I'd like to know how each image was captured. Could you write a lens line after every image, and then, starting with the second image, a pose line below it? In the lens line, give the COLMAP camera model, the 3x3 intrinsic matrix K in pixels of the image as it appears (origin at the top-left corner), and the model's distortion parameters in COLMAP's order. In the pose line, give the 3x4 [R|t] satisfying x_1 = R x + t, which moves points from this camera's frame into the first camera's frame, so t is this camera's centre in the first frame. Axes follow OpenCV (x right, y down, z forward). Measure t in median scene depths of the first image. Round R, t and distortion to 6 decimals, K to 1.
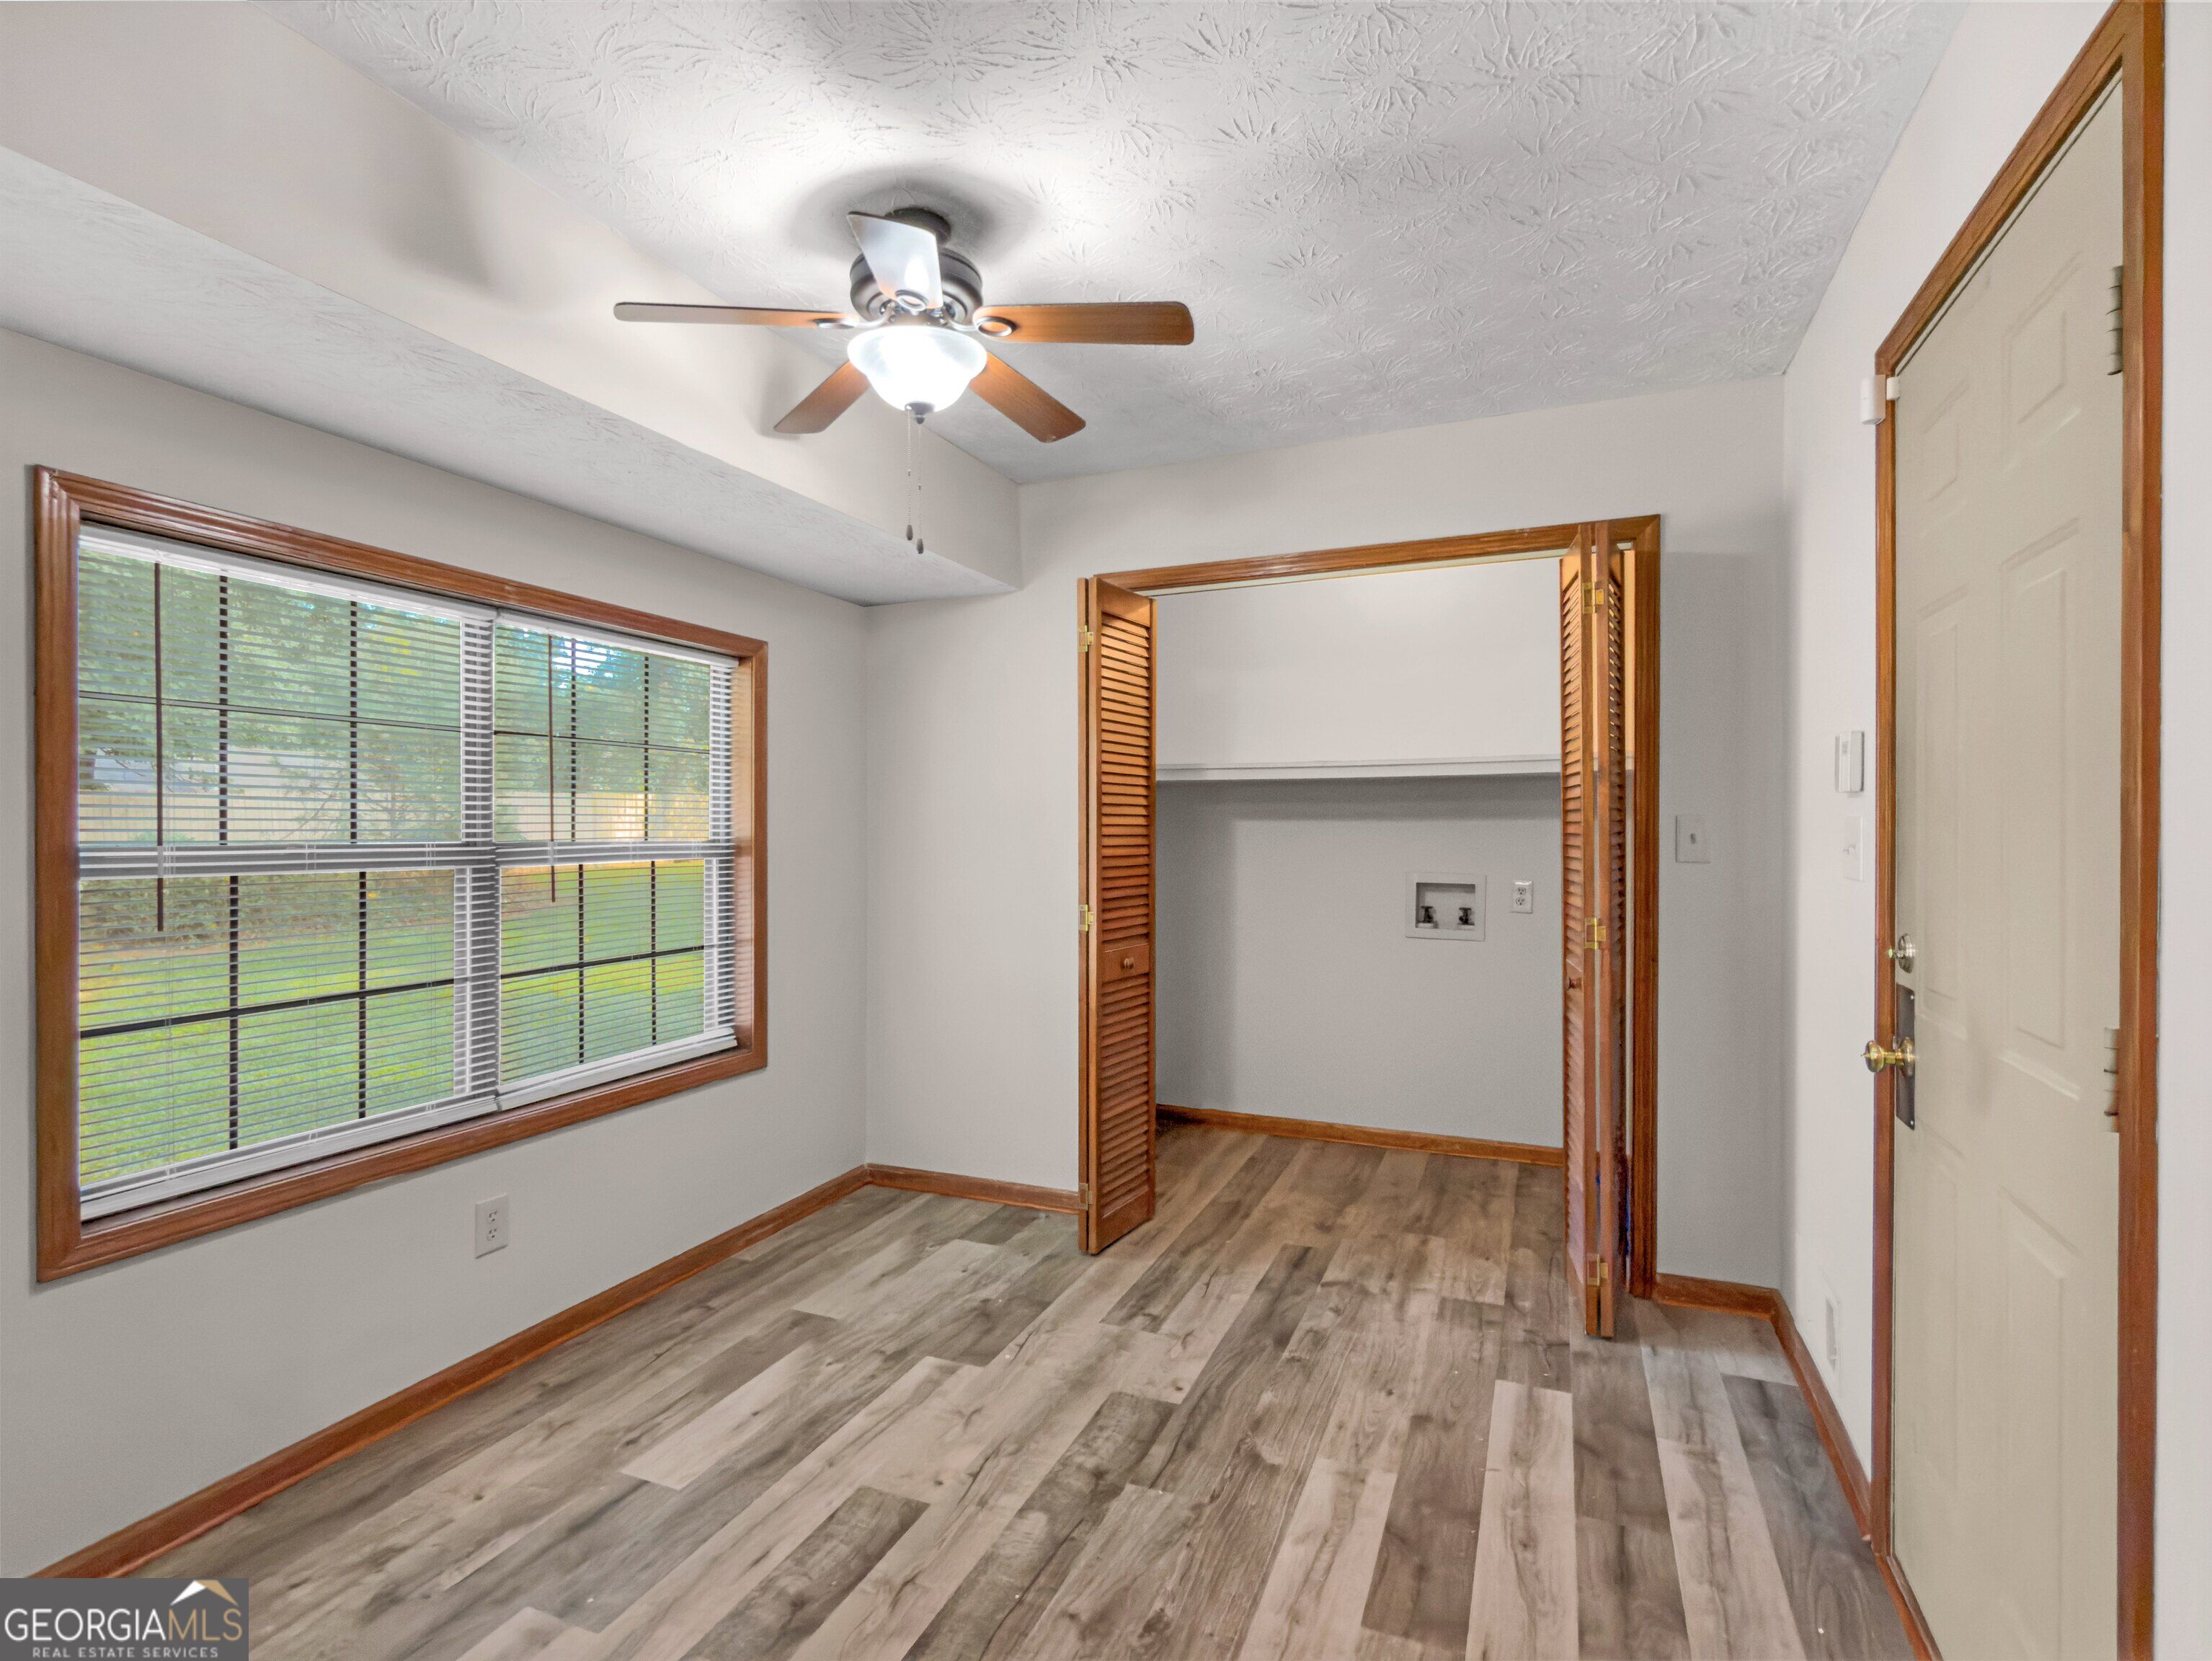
lens RADIAL K [[1049.9, 0, 1115.6], [0, 1049.9, 814.8], [0, 0, 1]] dist [-0.001616, -0.000810]
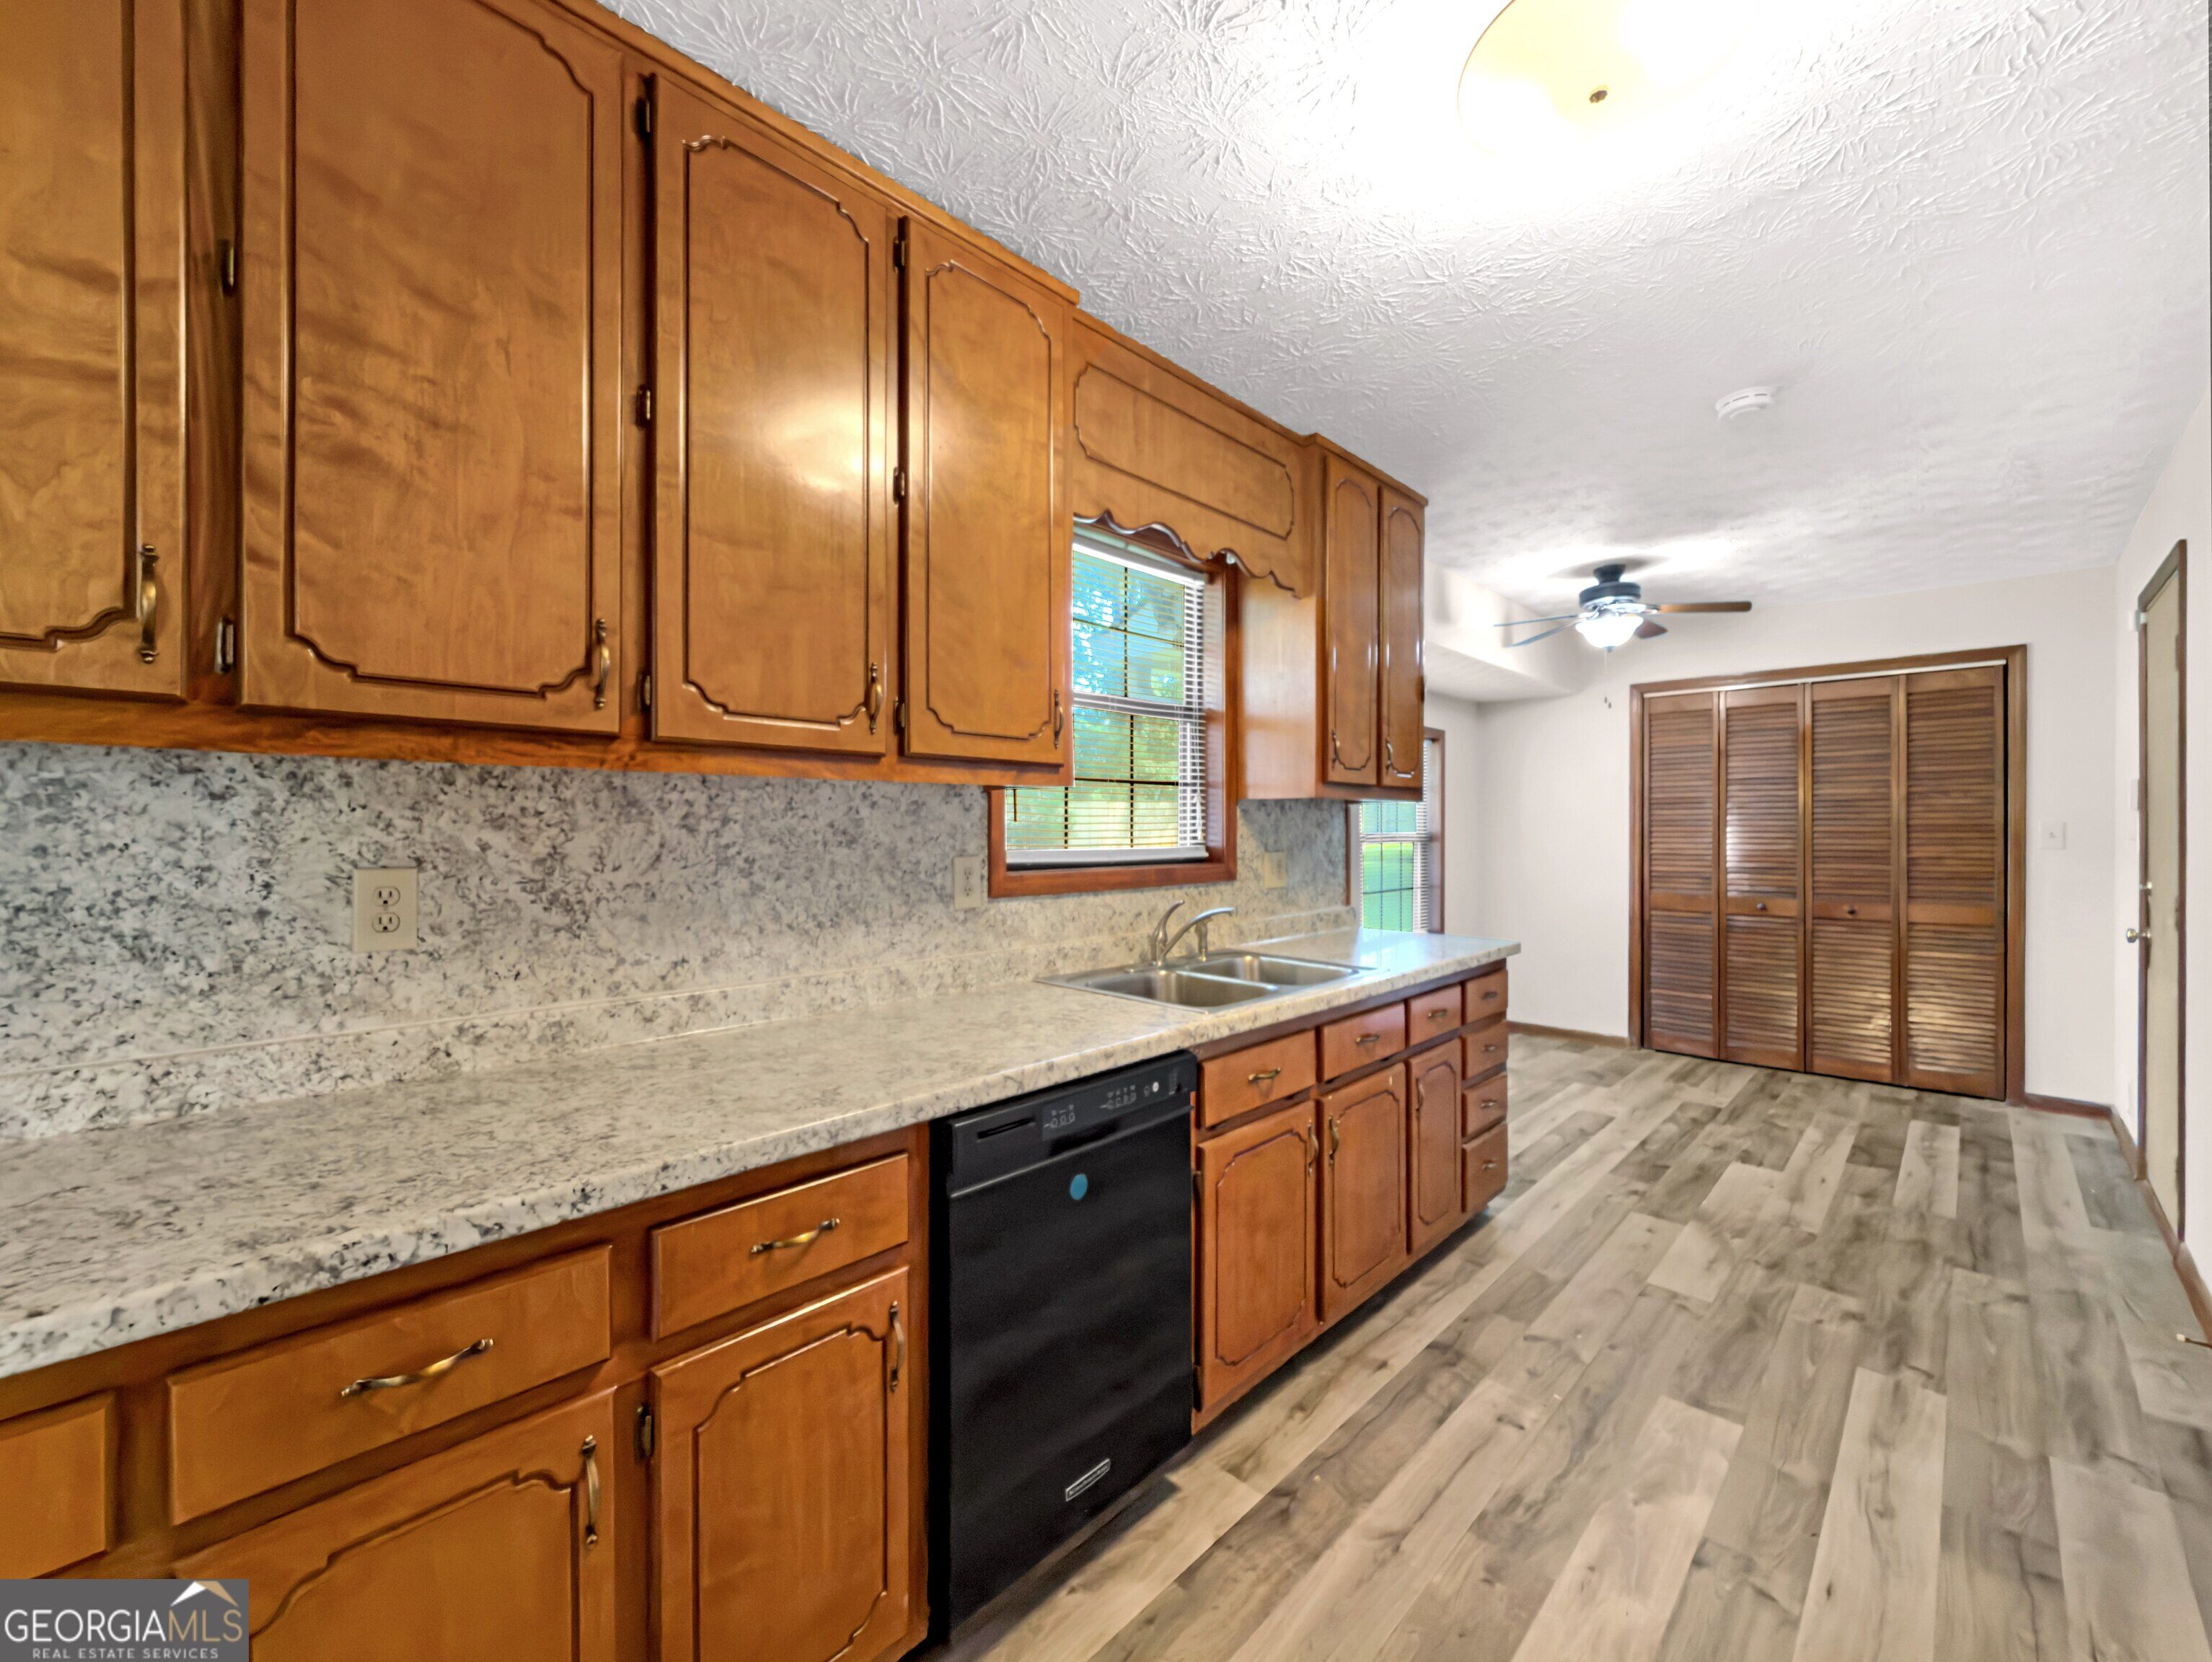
lens RADIAL K [[906.8, 0, 1156.7], [0, 906.8, 821.4], [0, 0, 1]] dist [-0.000415, 0.000200]
pose [[0.945233, 0.000478, -0.326395, -0.453225], [-0.000166, 1.000000, 0.000982, -0.000104], [0.326396, -0.000874, 0.945233, -1.150677]]
